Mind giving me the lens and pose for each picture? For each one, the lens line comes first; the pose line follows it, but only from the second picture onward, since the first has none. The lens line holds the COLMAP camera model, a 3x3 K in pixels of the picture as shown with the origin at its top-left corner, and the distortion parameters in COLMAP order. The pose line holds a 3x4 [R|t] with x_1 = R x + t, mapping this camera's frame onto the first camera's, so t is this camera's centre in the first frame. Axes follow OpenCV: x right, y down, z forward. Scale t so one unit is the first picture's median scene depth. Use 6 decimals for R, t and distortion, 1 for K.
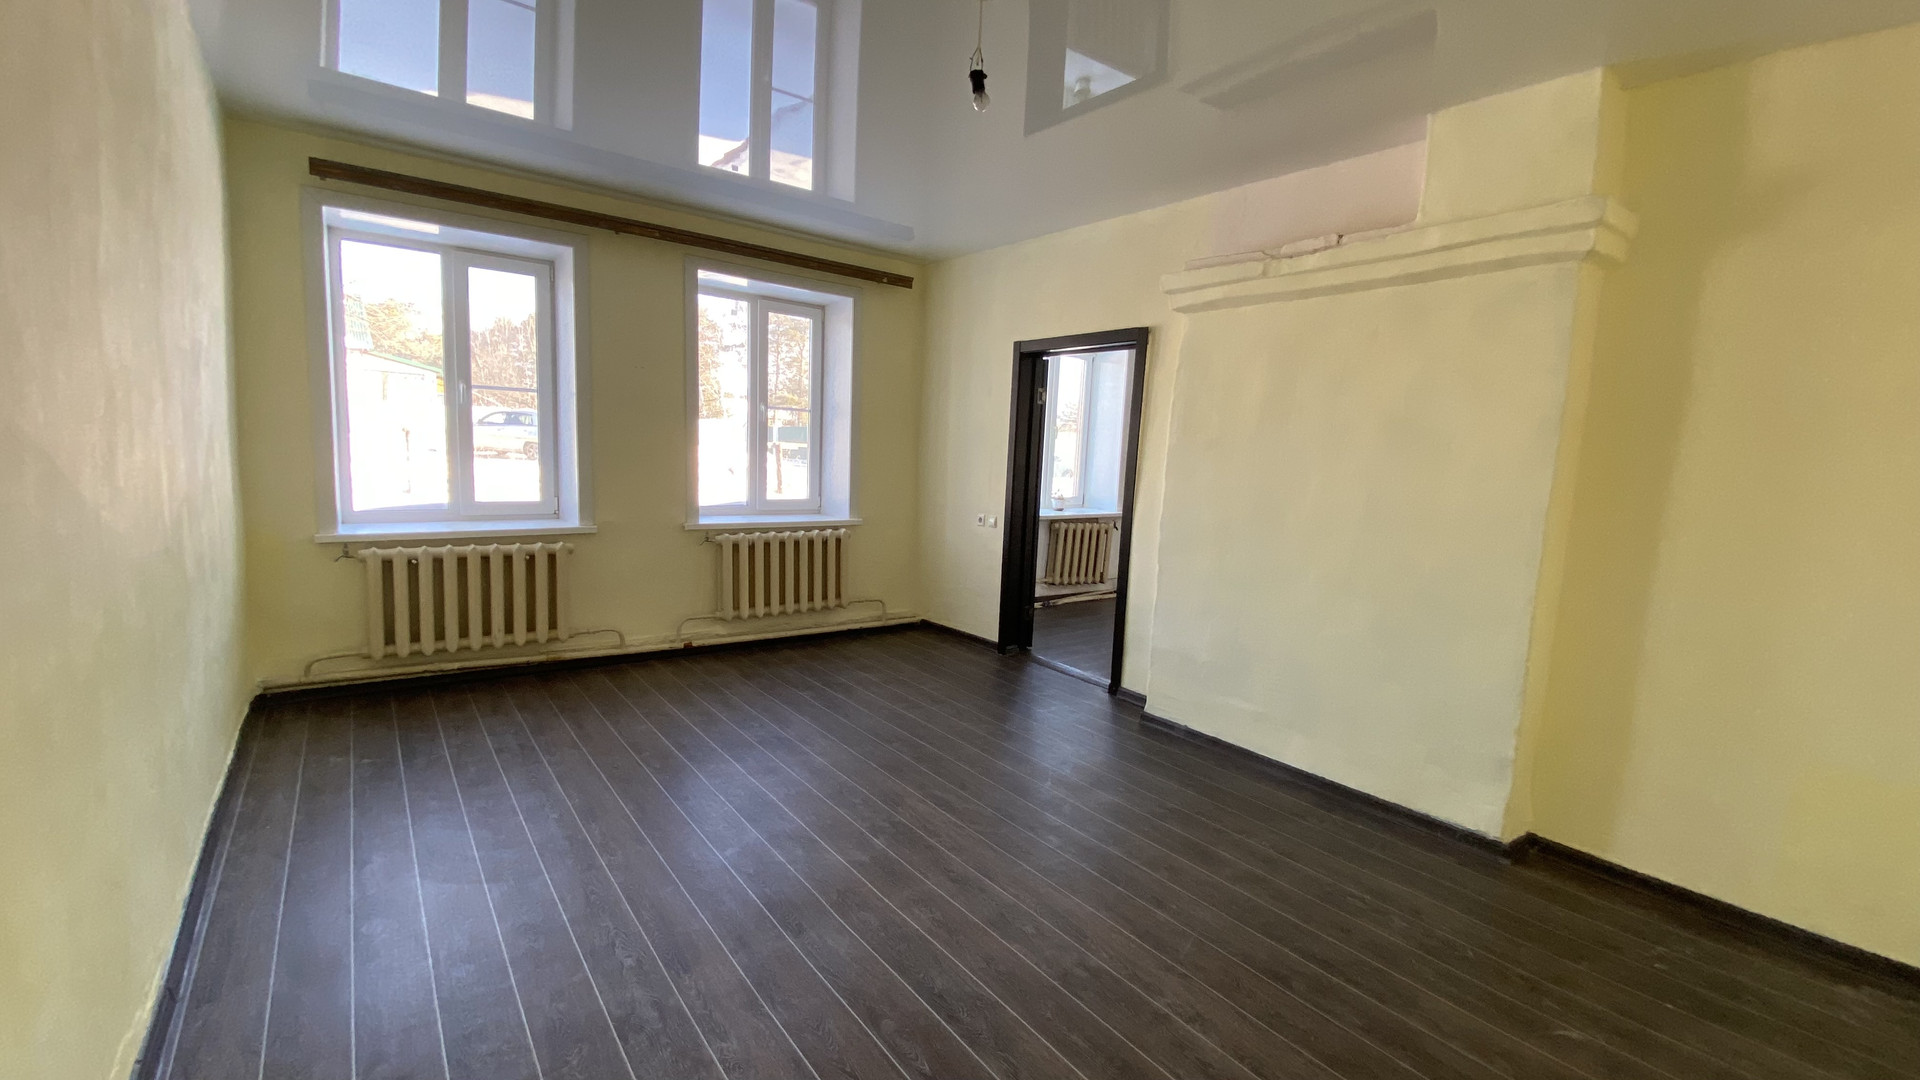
lens RADIAL K [[771.7, 0, 952.4], [0, 771.7, 544.5], [0, 0, 1]] dist [0.053692, -0.053407]
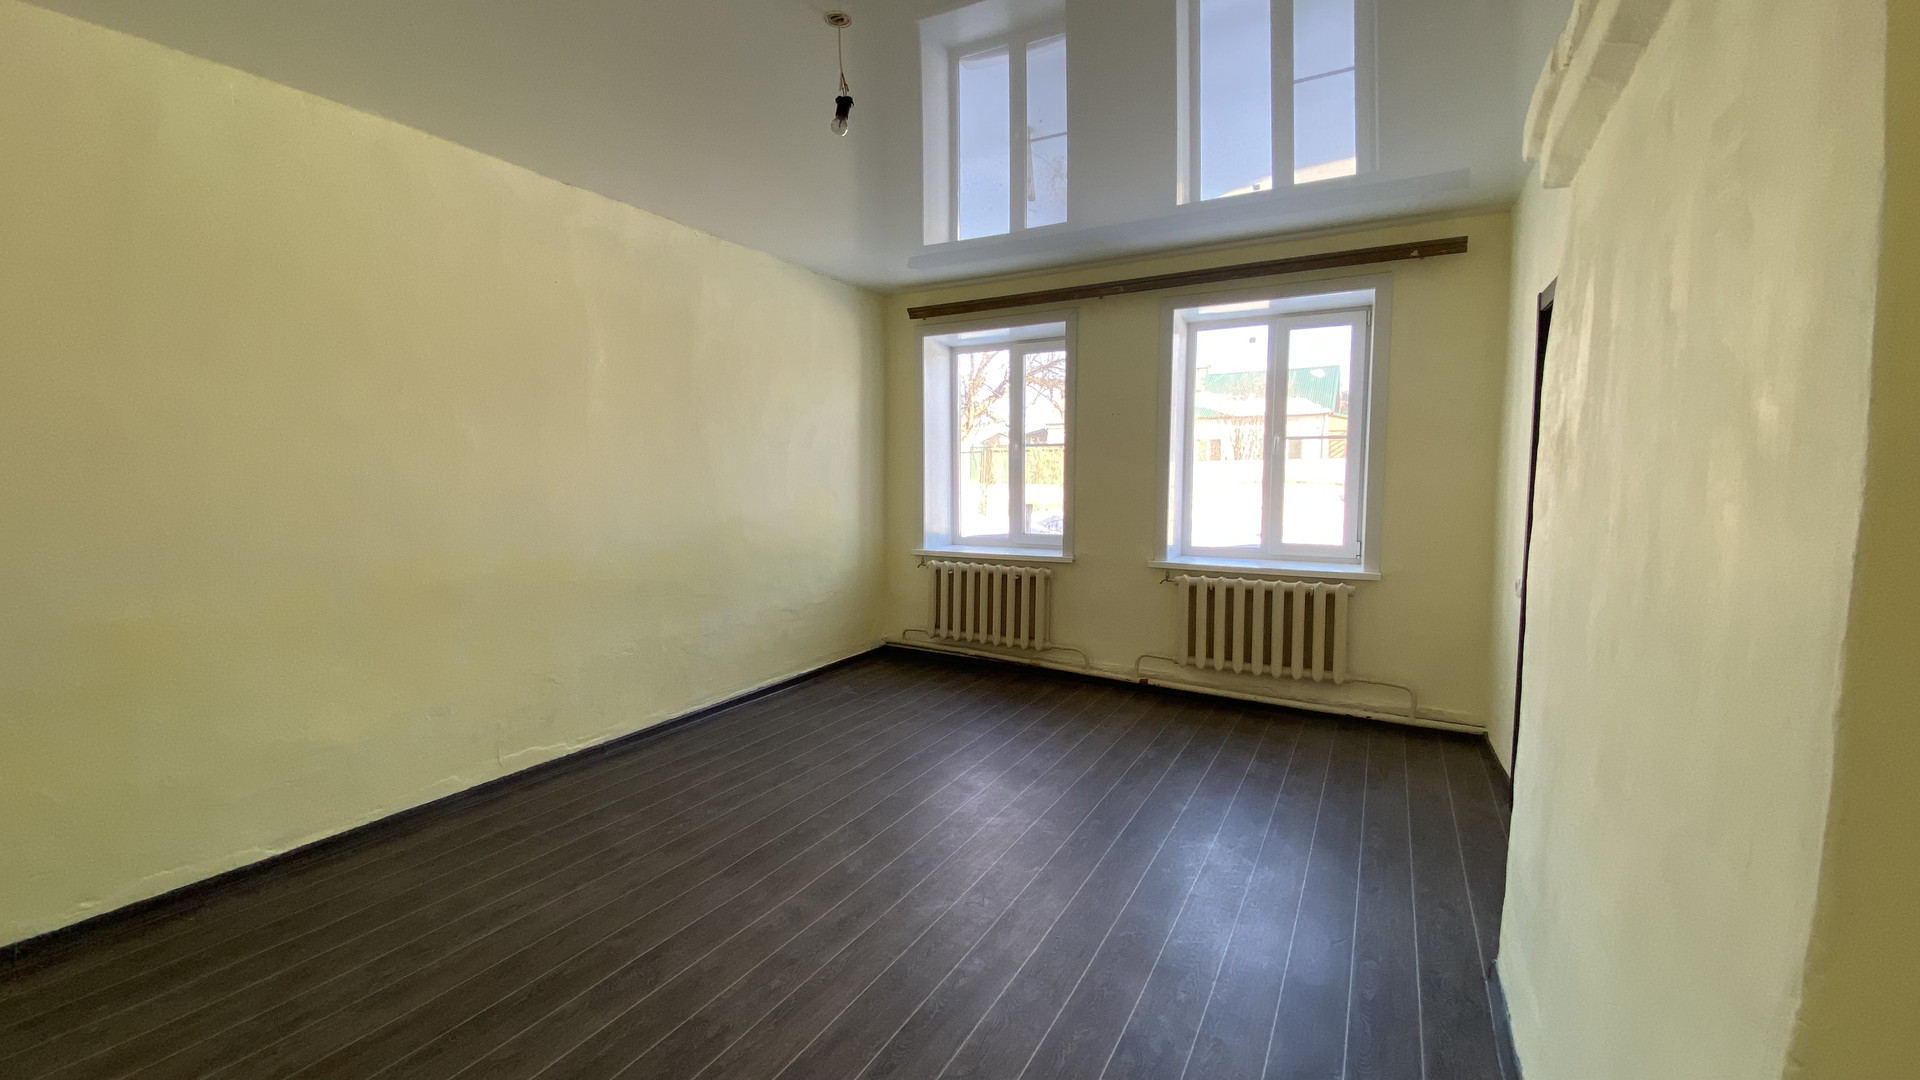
lens RADIAL K [[774.5, 0, 960.0], [0, 774.5, 540.0], [0, 0, 1]] dist [0.019428, 0.000004]
pose [[0.387690, 0.036441, -0.921069, 0.501301], [-0.097627, 0.995222, -0.001718, -0.028971], [0.916605, 0.090587, 0.389396, 0.384388]]
